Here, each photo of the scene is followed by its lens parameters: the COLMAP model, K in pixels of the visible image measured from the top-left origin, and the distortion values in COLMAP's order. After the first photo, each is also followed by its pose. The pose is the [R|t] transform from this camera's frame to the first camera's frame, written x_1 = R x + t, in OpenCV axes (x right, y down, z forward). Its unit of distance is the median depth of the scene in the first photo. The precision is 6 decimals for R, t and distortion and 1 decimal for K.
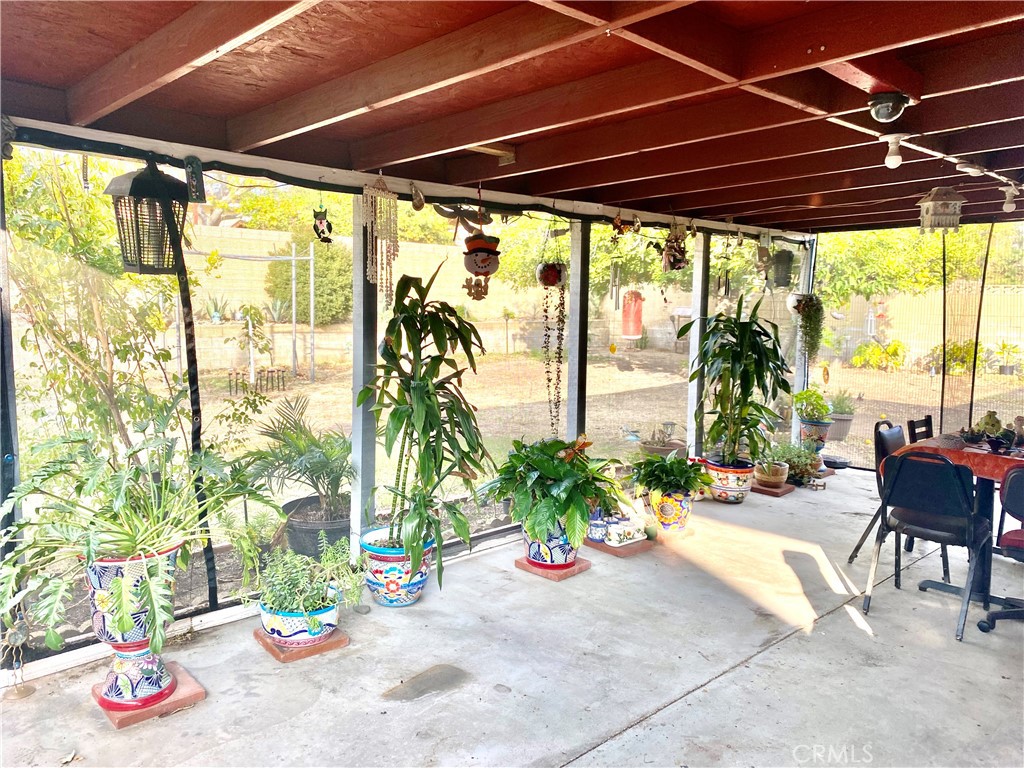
lens RADIAL K [[785.5, 0, 509.8], [0, 785.5, 388.0], [0, 0, 1]] dist [0.055068, -0.062097]
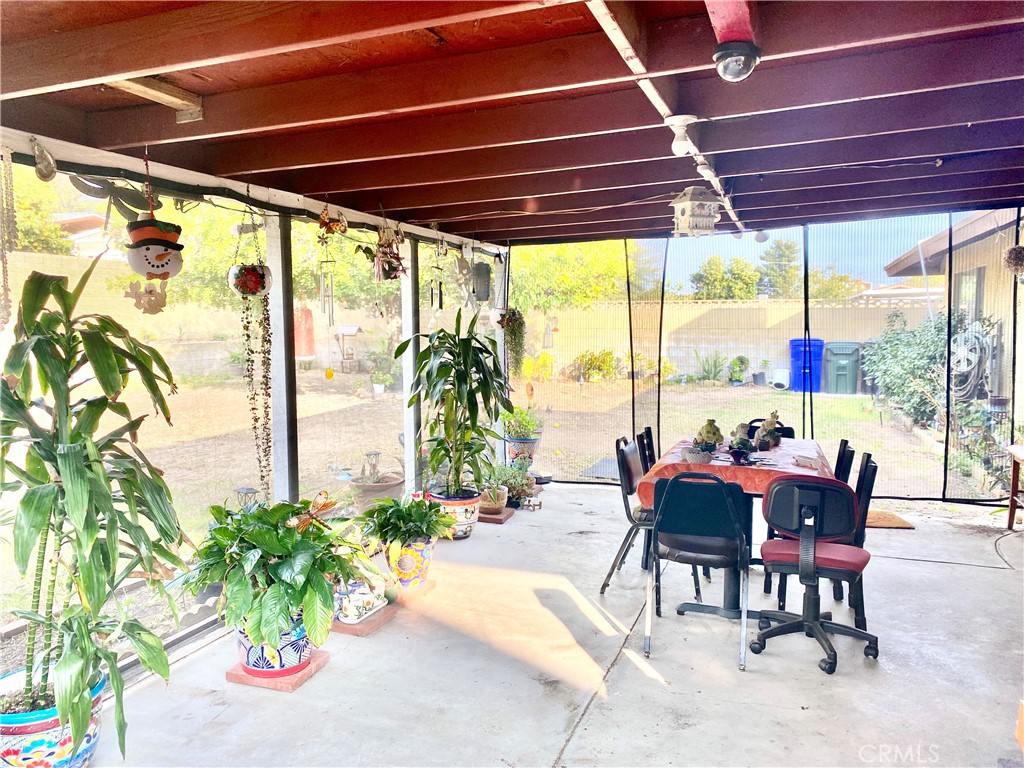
lens RADIAL K [[785.5, 0, 508.9], [0, 785.5, 391.9], [0, 0, 1]] dist [0.055068, -0.062097]
pose [[0.907550, -0.054625, 0.416376, -0.047643], [0.062504, 0.998031, -0.005303, -0.018863], [-0.415266, 0.030838, 0.909177, 0.222151]]
